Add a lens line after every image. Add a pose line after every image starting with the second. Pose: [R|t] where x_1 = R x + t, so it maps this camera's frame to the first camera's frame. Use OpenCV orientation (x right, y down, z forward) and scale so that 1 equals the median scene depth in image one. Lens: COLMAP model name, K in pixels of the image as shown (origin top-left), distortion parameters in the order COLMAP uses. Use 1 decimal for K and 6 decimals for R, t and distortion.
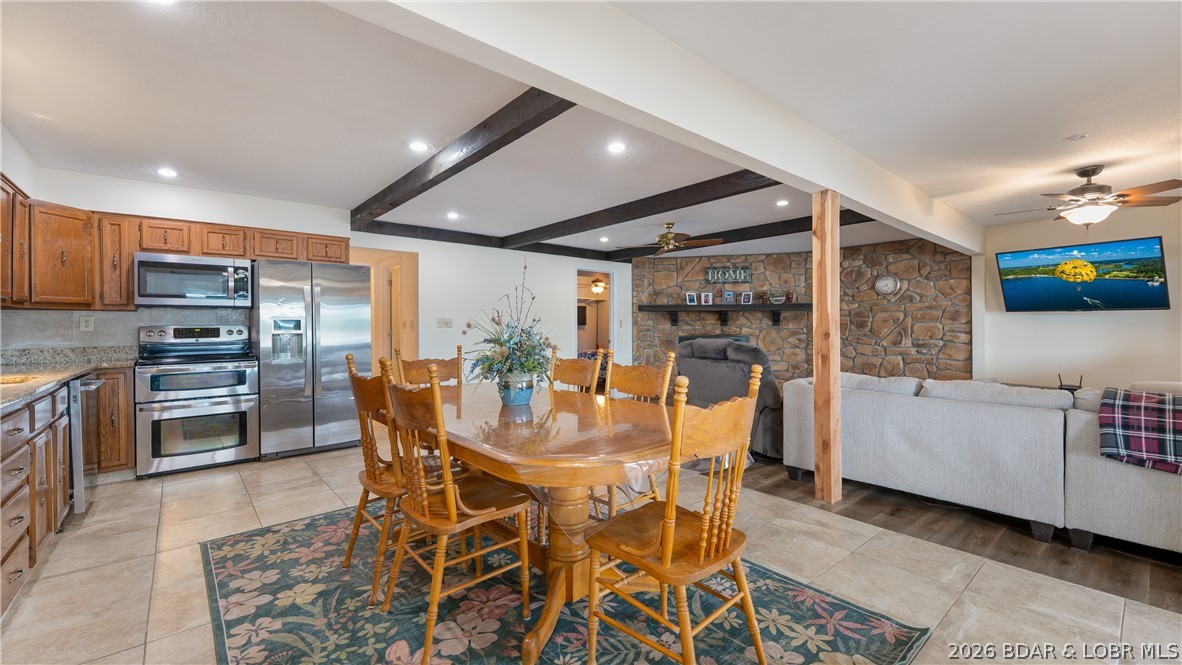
lens RADIAL K [[476.0, 0, 588.1], [0, 476.0, 328.0], [0, 0, 1]] dist [0.027916, -0.008226]
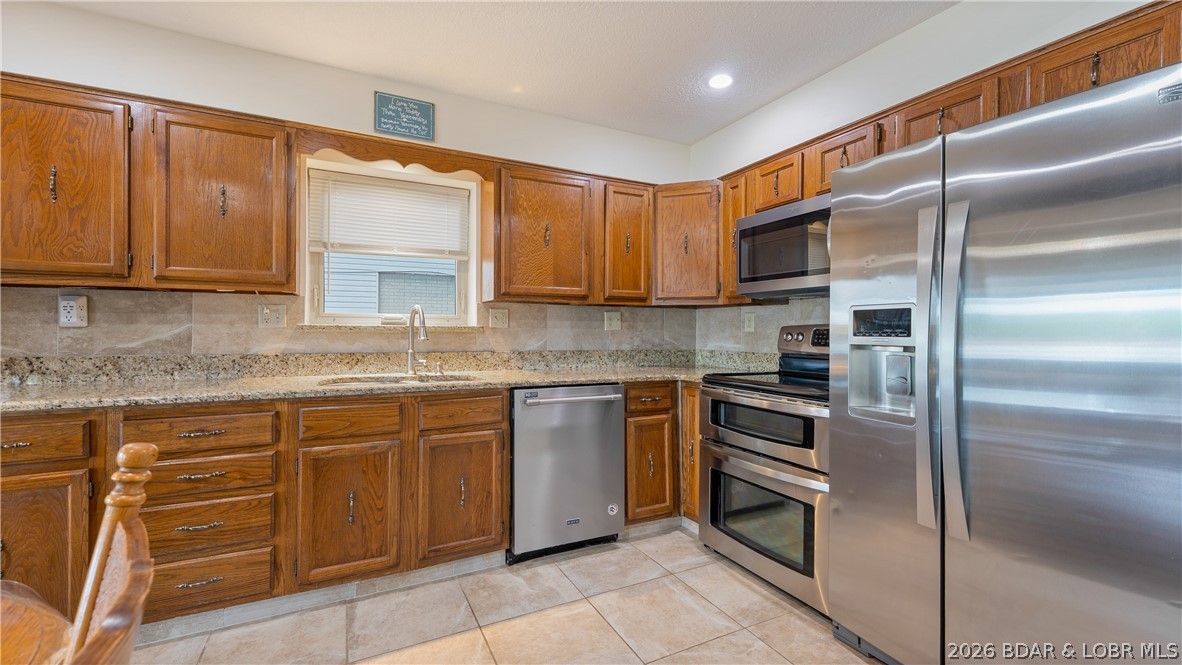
lens RADIAL K [[479.2, 0, 585.5], [0, 479.2, 332.4], [0, 0, 1]] dist [0.000954, 0.000222]
pose [[-0.233812, 0.013581, -0.972187, -0.121609], [-0.006214, 0.999861, 0.015462, -0.002068], [0.972262, 0.009656, -0.233695, 0.534937]]
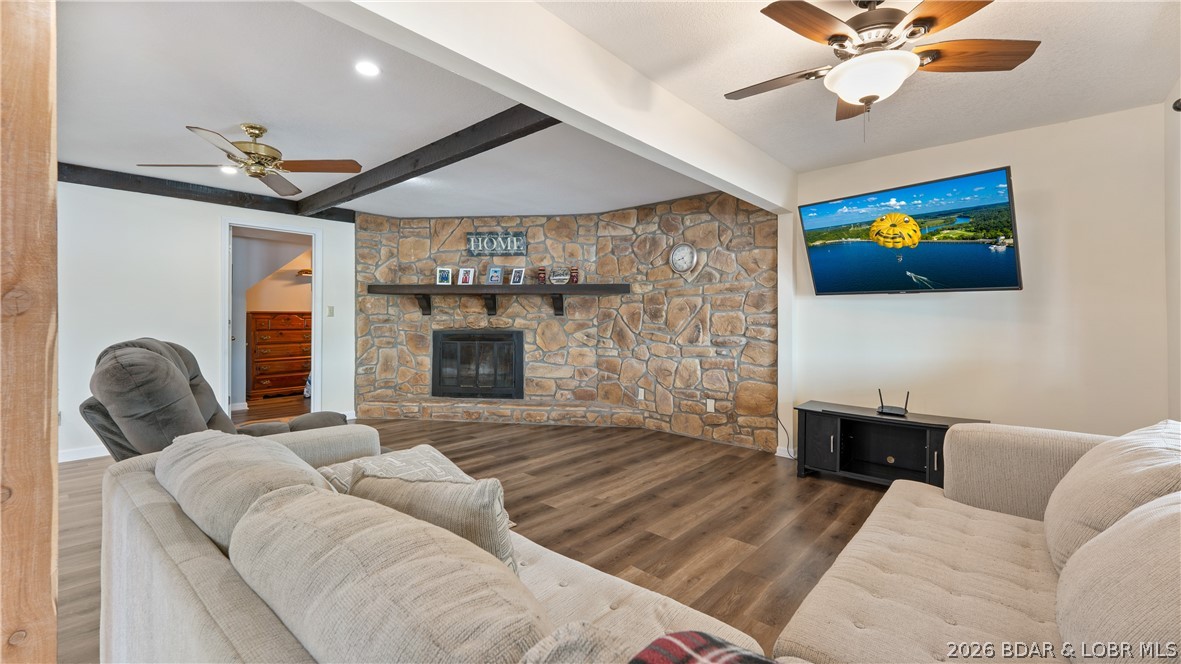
lens RADIAL K [[489.0, 0, 583.4], [0, 489.0, 320.4], [0, 0, 1]] dist [0.017493, 0.000228]
pose [[0.991025, 0.003724, 0.133624, 0.383018], [-0.004076, 0.999989, 0.002360, 0.000916], [-0.133614, -0.002883, 0.991029, 0.307611]]
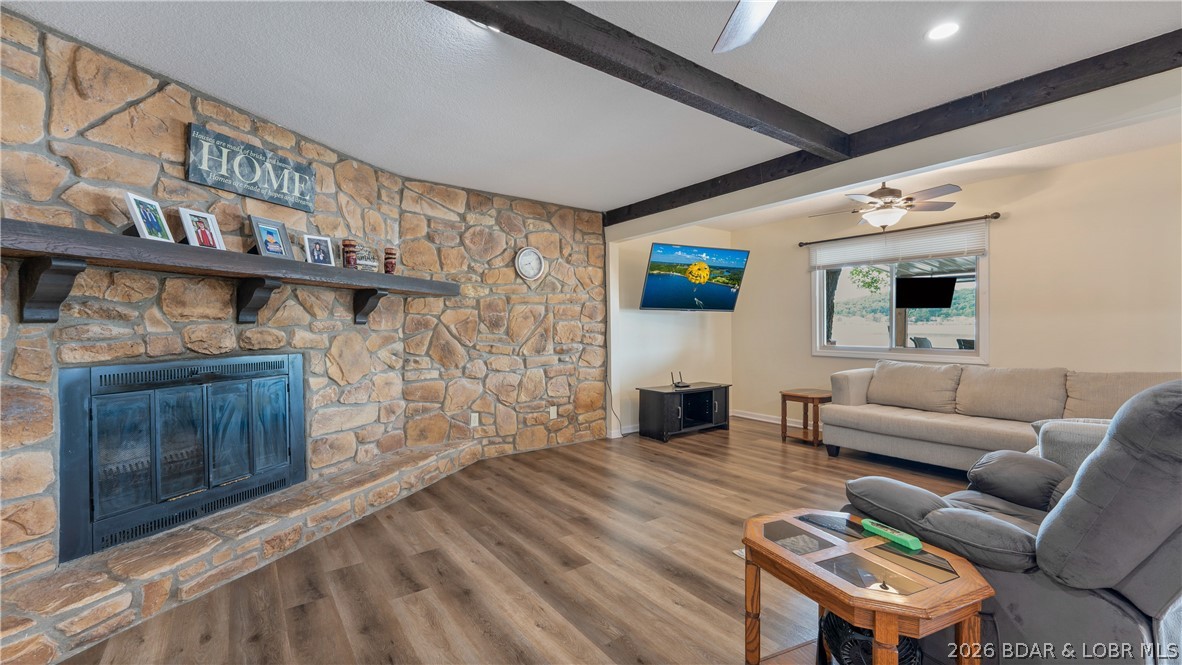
lens RADIAL K [[479.2, 0, 585.5], [0, 479.2, 332.4], [0, 0, 1]] dist [0.000954, 0.000222]
pose [[0.072138, -0.011692, 0.997326, -0.035779], [0.005047, 0.999923, 0.011358, -0.001279], [-0.997382, 0.004215, 0.072191, 0.879554]]
